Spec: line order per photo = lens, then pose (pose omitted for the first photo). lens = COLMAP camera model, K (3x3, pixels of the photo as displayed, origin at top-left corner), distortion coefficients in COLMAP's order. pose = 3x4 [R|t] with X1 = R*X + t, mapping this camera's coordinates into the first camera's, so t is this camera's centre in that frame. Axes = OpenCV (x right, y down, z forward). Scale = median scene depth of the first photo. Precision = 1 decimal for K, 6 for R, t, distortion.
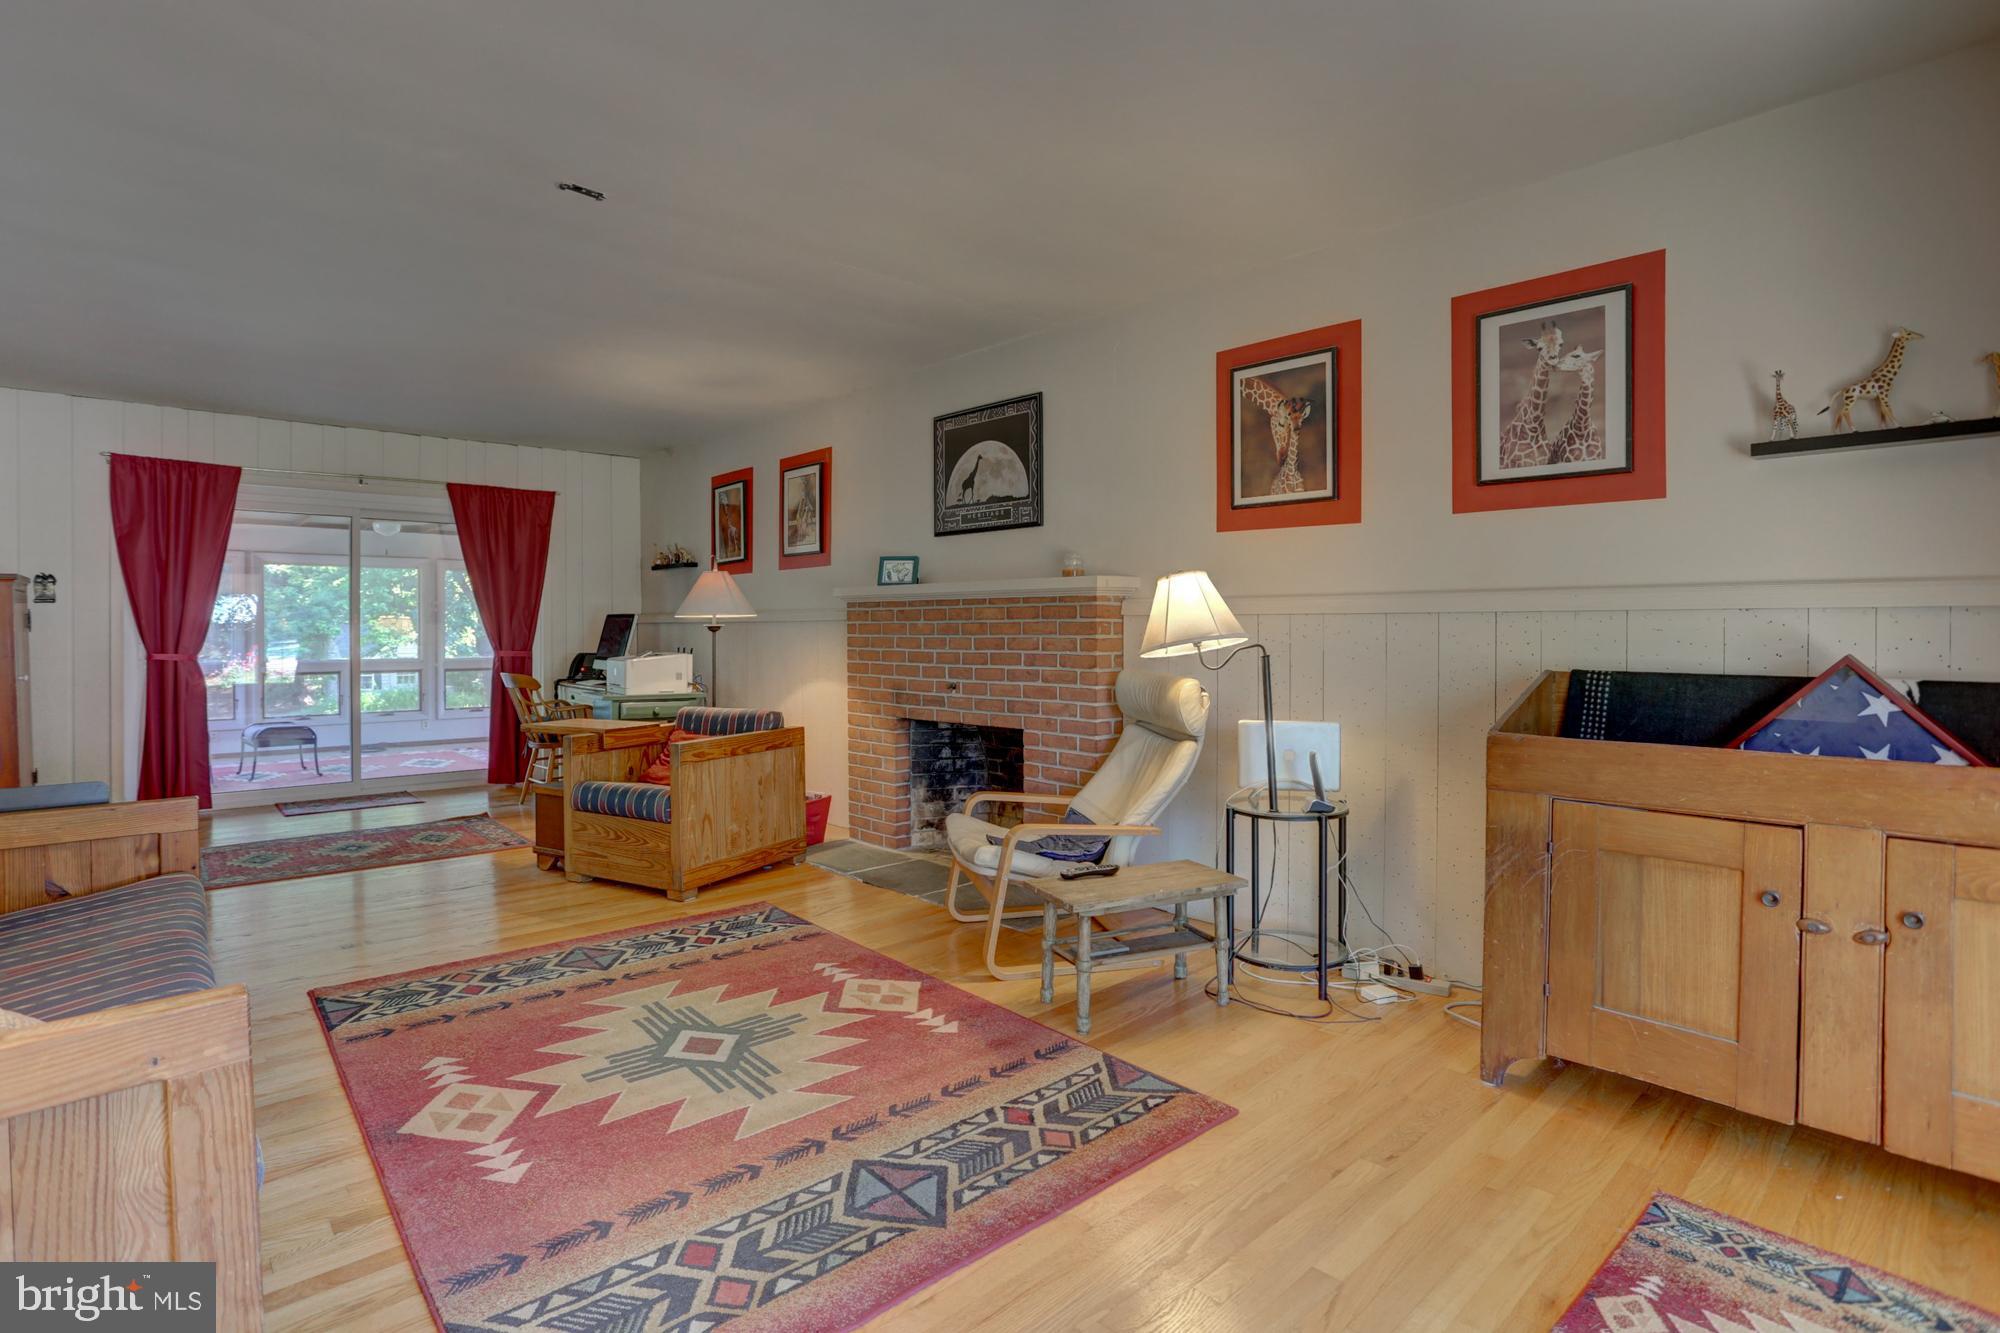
lens RADIAL K [[1002.9, 0, 1000.3], [0, 1002.9, 635.9], [0, 0, 1]] dist [-0.085351, 0.039817]
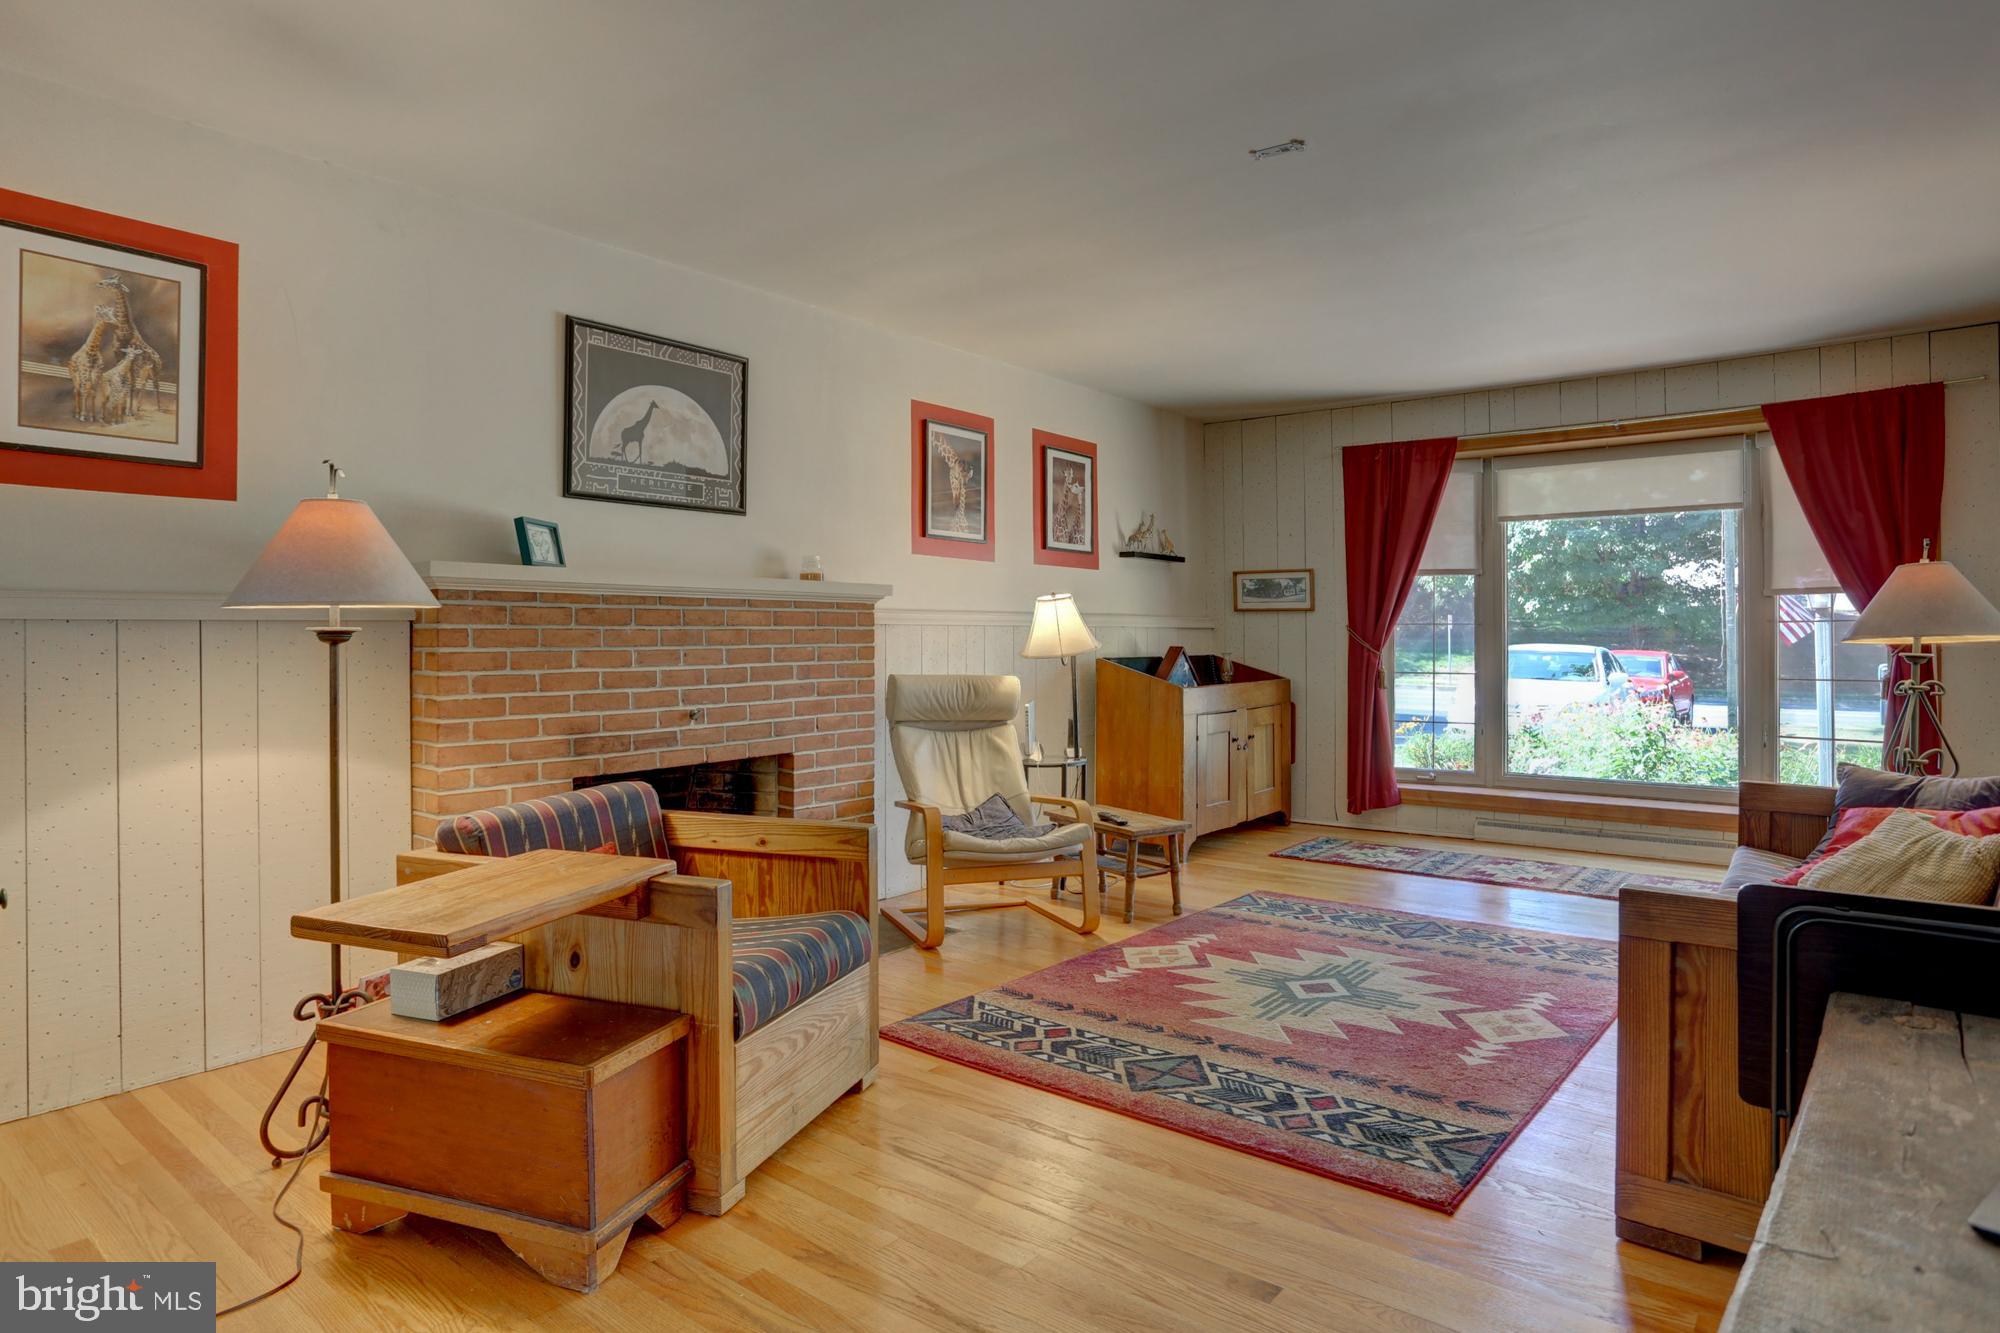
lens RADIAL K [[1123.1, 0, 985.5], [0, 1123.1, 630.8], [0, 0, 1]] dist [-0.062214, 0.028656]
pose [[-0.147148, 0.005810, 0.989097, -1.339976], [0.010242, 0.999938, -0.004350, -0.008862], [-0.989061, 0.009490, -0.147199, 1.358877]]
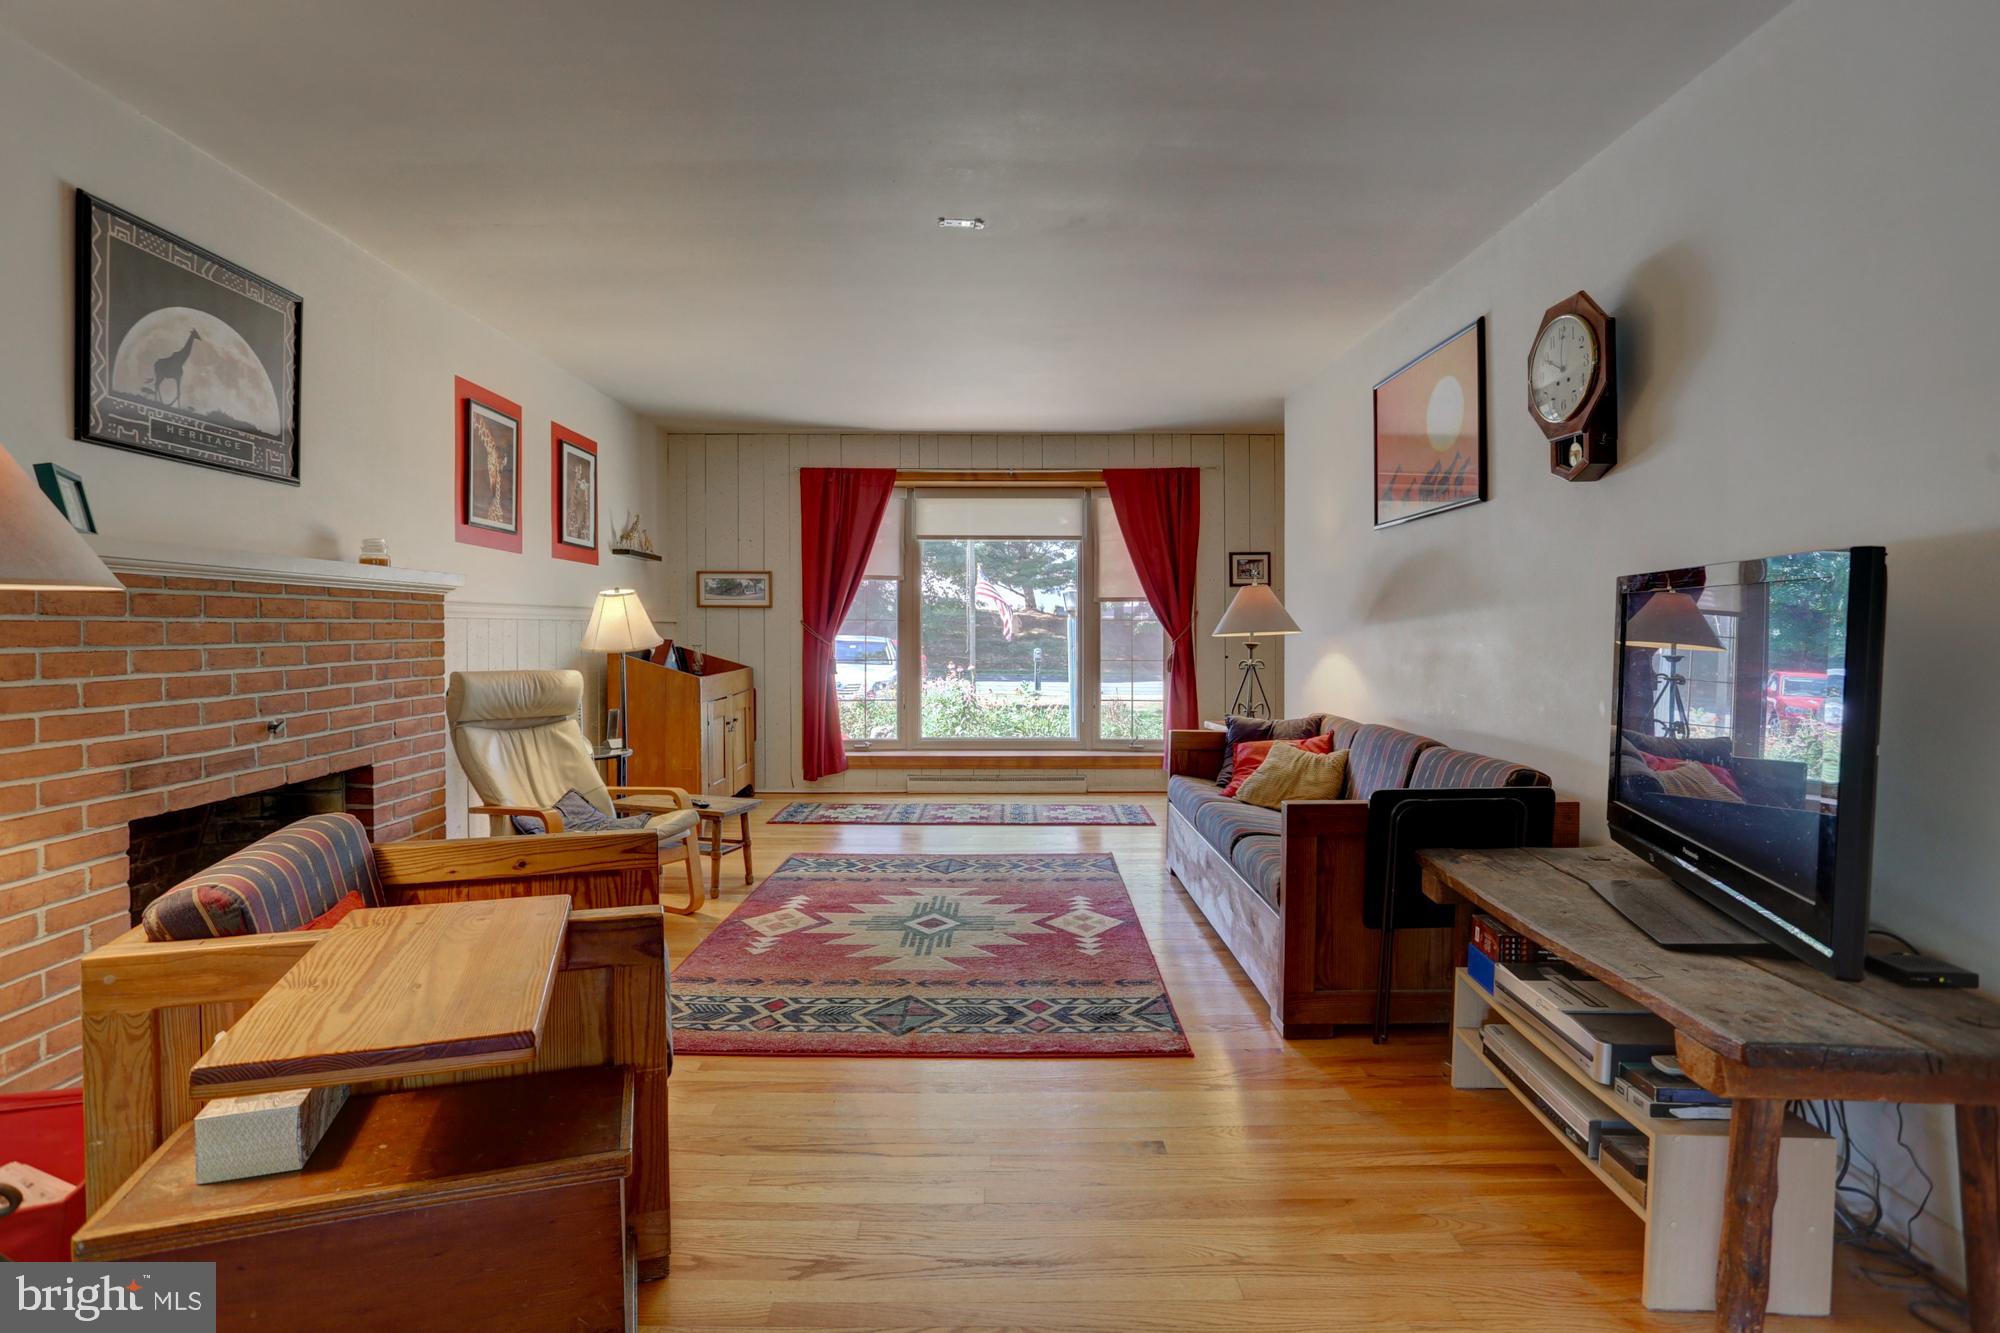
lens RADIAL K [[979.2, 0, 994.4], [0, 979.2, 652.1], [0, 0, 1]] dist [-0.082881, 0.037003]
pose [[-0.740954, -0.015644, 0.671373, -1.120303], [0.005812, 0.999542, 0.029705, -0.013981], [-0.671530, 0.025912, -0.740524, 1.688997]]
